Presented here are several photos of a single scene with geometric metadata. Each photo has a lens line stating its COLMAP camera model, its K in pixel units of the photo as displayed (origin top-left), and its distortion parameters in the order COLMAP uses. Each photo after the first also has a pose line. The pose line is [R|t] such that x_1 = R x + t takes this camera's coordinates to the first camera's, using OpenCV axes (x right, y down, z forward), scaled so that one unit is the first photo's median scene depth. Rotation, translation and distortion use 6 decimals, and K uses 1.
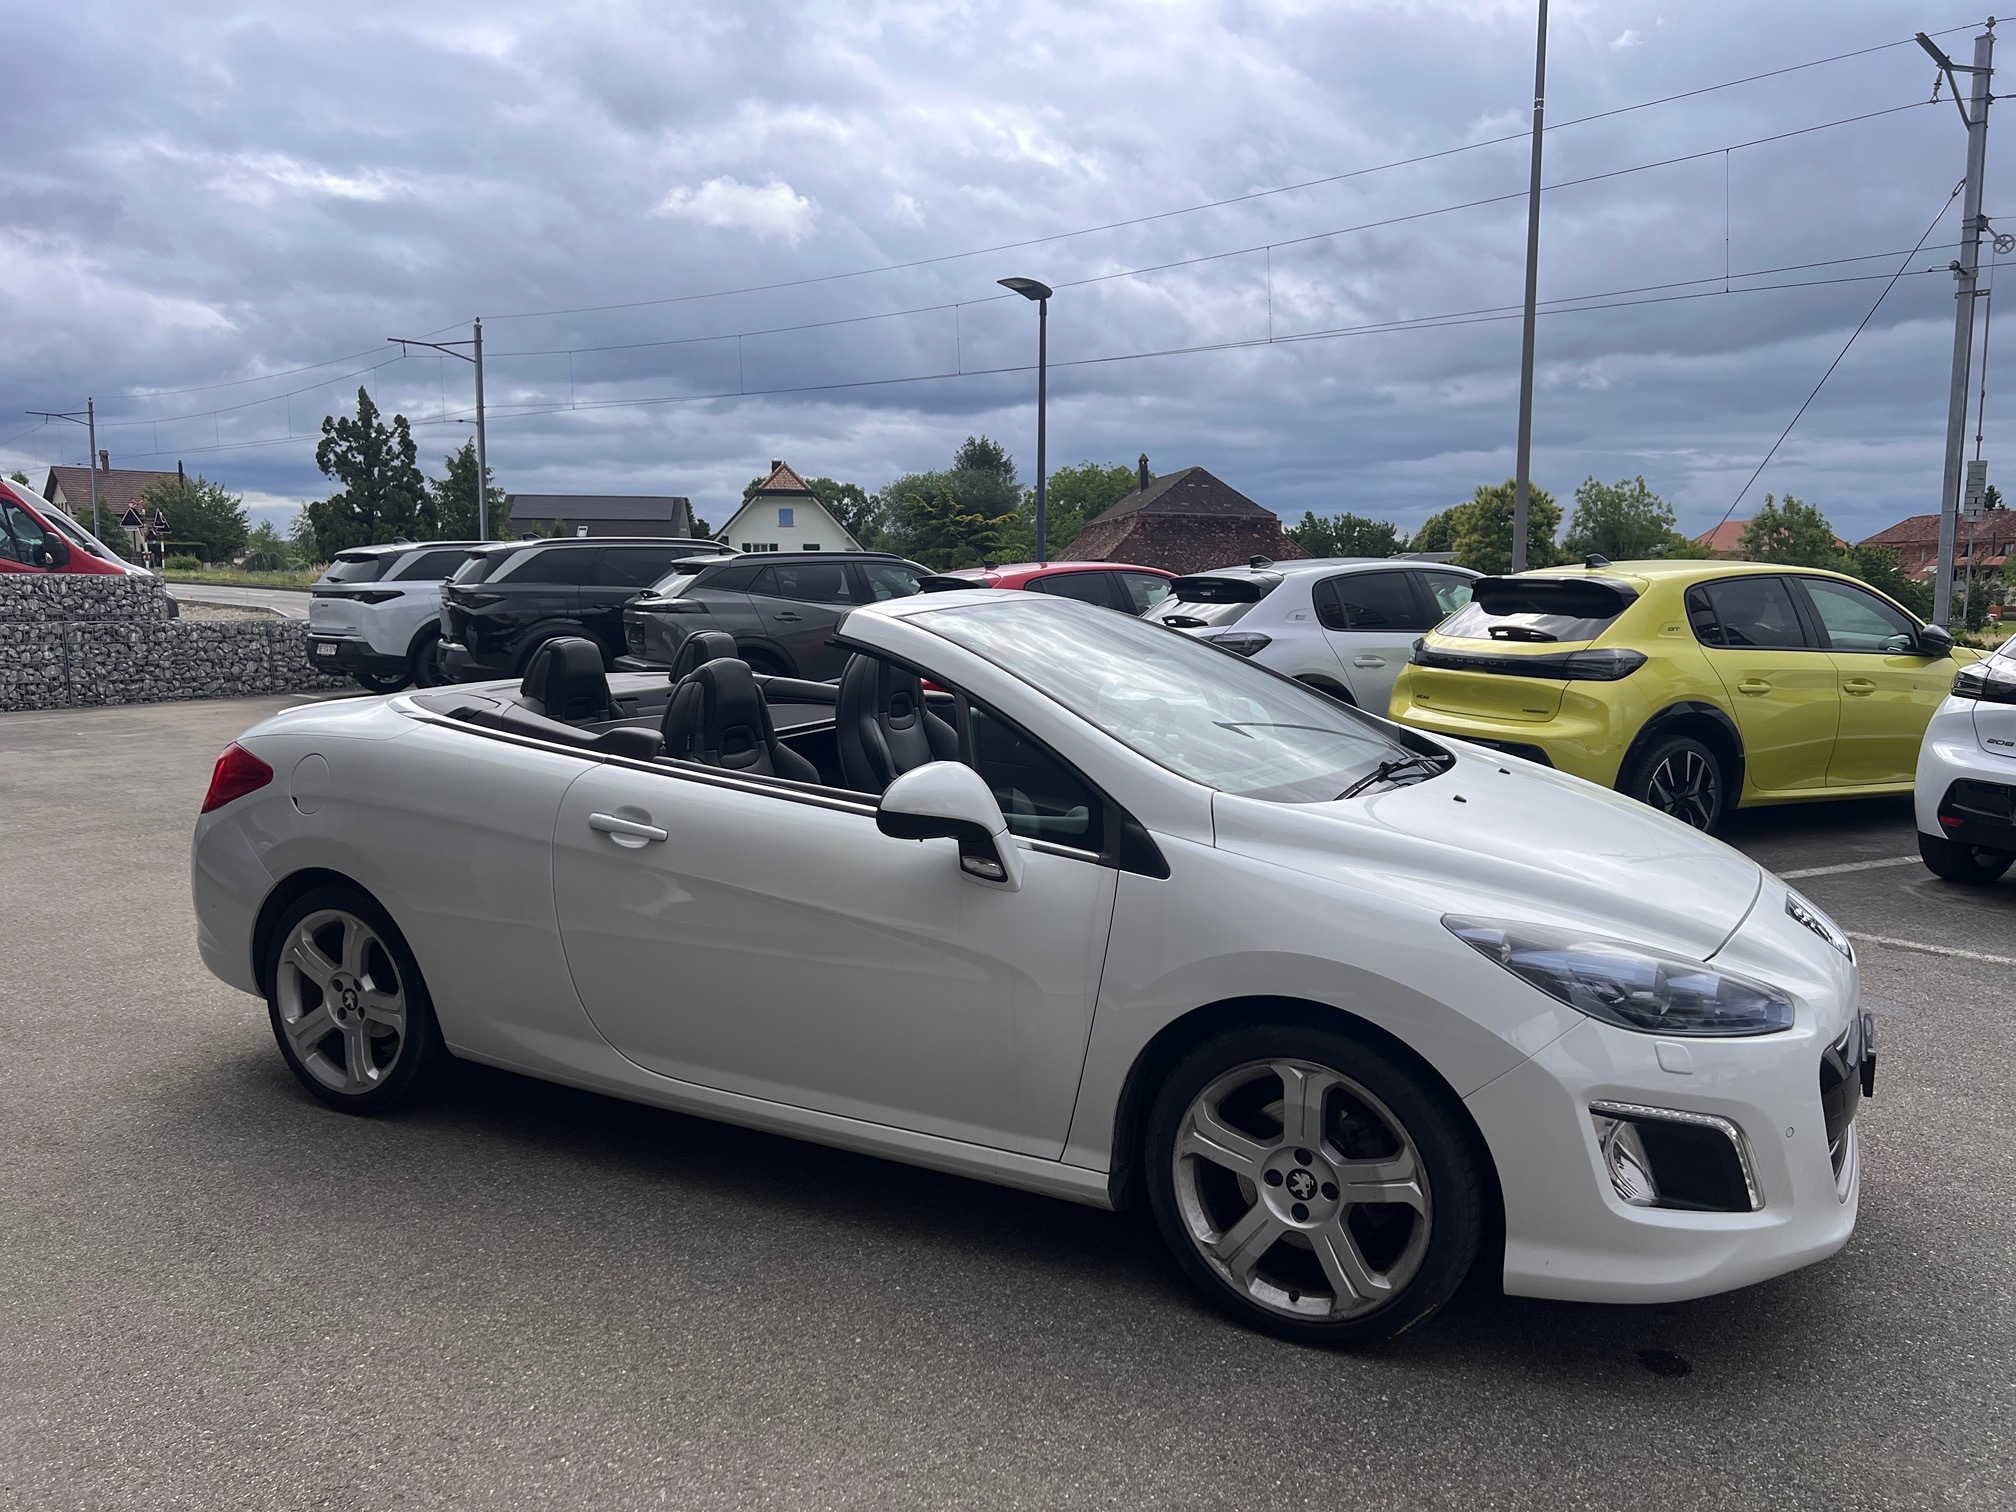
lens RADIAL K [[1551.5, 0, 1008.0], [0, 1551.5, 756.0], [0, 0, 1]] dist [0.020740, -0.003260]
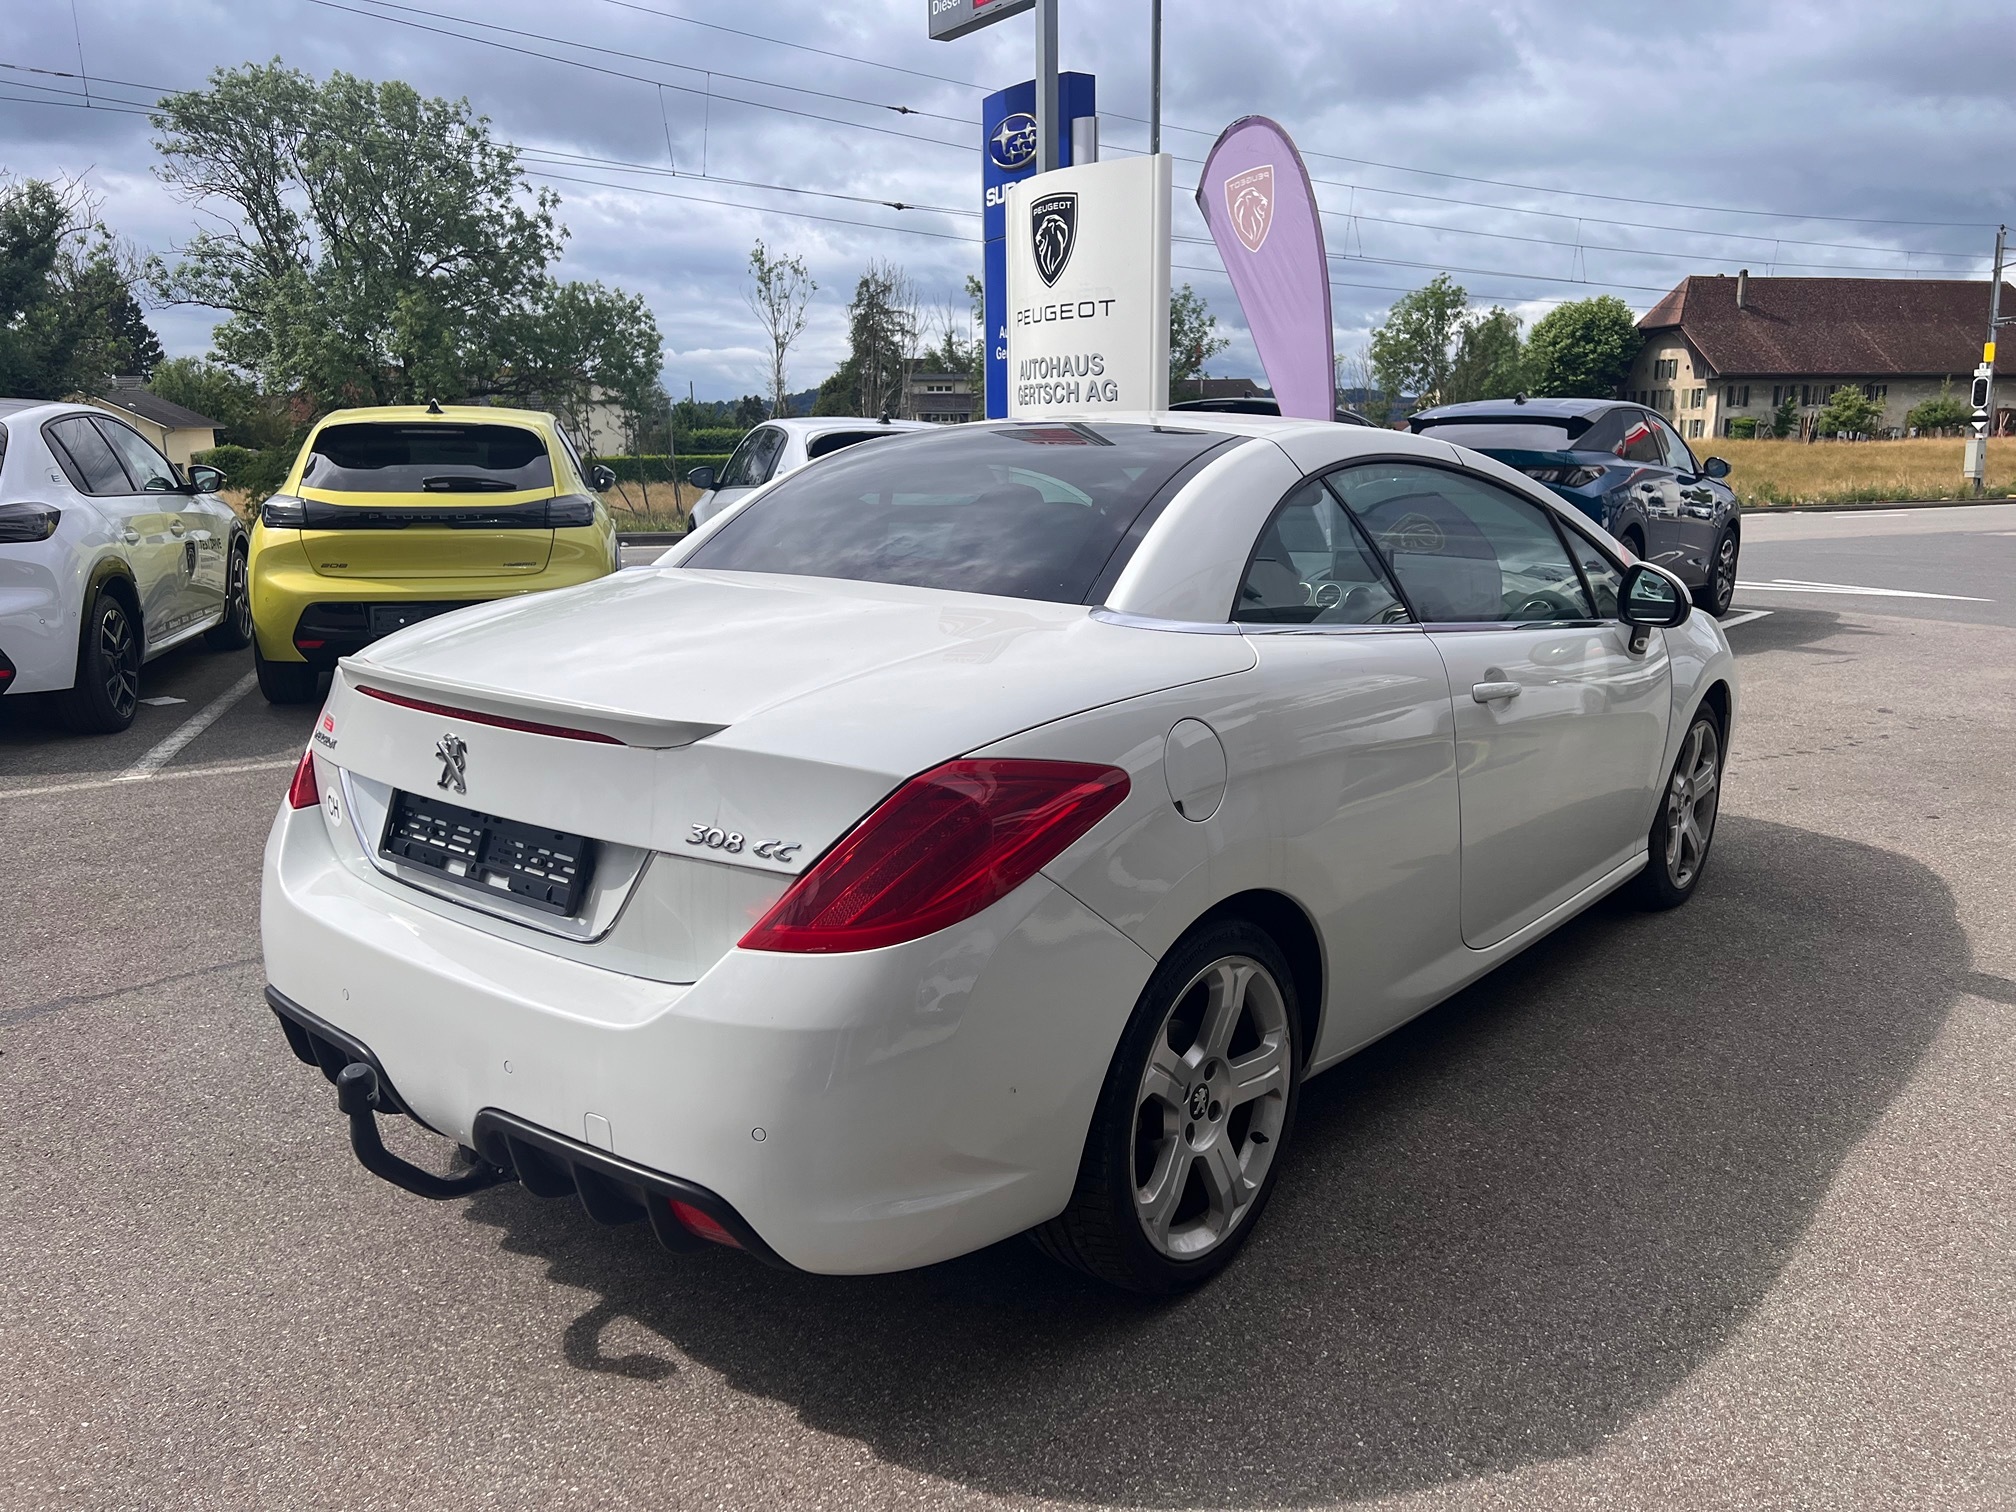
lens RADIAL K [[1551.5, 0, 1008.0], [0, 1551.5, 756.0], [0, 0, 1]] dist [0.020740, -0.003260]
pose [[0.194941, -0.210983, 0.957854, -0.497990], [0.128794, 0.973640, 0.188248, -0.050111], [-0.972322, 0.086669, 0.216976, 0.465217]]
